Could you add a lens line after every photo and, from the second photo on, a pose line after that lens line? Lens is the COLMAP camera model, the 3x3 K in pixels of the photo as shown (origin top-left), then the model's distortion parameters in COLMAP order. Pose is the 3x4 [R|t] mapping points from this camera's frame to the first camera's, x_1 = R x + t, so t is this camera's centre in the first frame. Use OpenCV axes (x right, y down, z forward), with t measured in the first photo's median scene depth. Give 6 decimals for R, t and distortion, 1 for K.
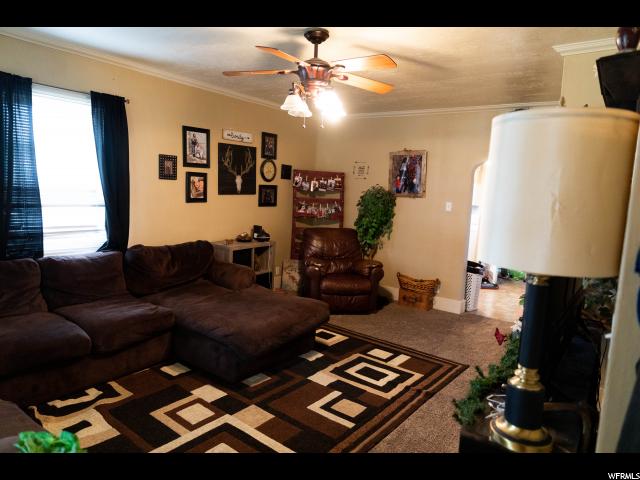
lens RADIAL K [[431.6, 0, 321.3], [0, 431.6, 243.0], [0, 0, 1]] dist [0.022856, 0.001567]
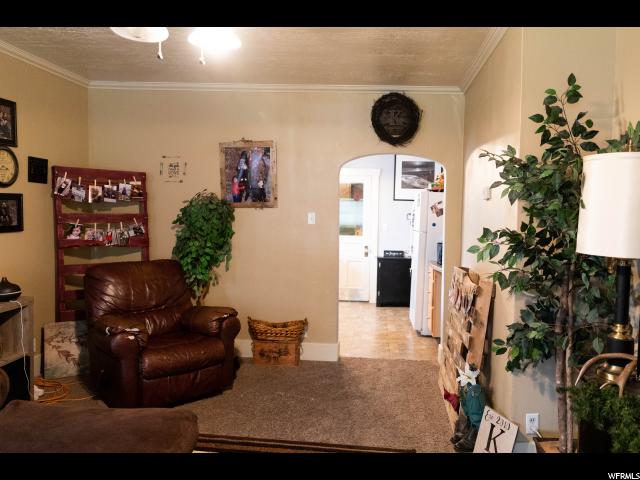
lens RADIAL K [[478.4, 0, 349.4], [0, 478.4, 239.4], [0, 0, 1]] dist [0.015730, -0.008050]
pose [[0.843229, -0.067768, 0.533265, -0.092787], [0.088991, 0.995932, -0.014154, -0.033116], [-0.530137, 0.059391, 0.845830, 0.295580]]
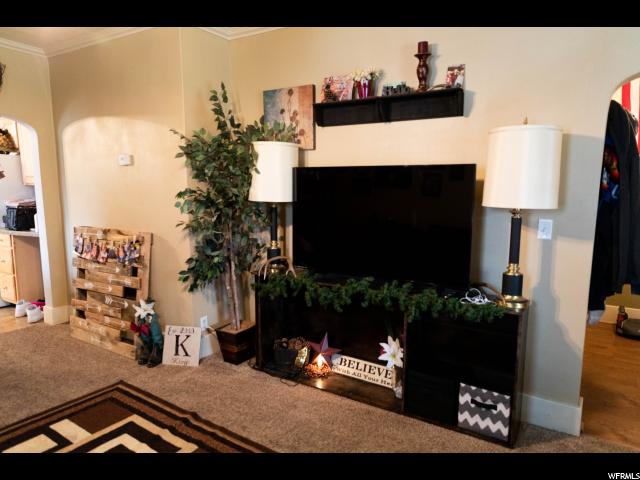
lens RADIAL K [[431.6, 0, 319.7], [0, 431.6, 239.6], [0, 0, 1]] dist [0.022856, 0.001567]
pose [[-0.067992, -0.183609, 0.980645, -0.312441], [0.106861, 0.975925, 0.190134, -0.061773], [-0.991947, 0.117720, -0.046734, 0.478058]]
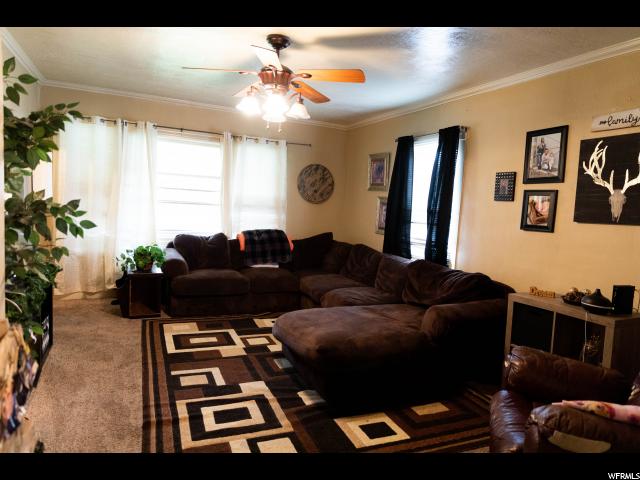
lens RADIAL K [[431.6, 0, 318.8], [0, 431.6, 238.9], [0, 0, 1]] dist [0.022856, 0.001567]
pose [[-0.501475, -0.003572, -0.865165, 0.495192], [-0.186804, 0.976851, 0.104244, -0.084276], [0.844764, 0.213892, -0.490534, 0.998083]]
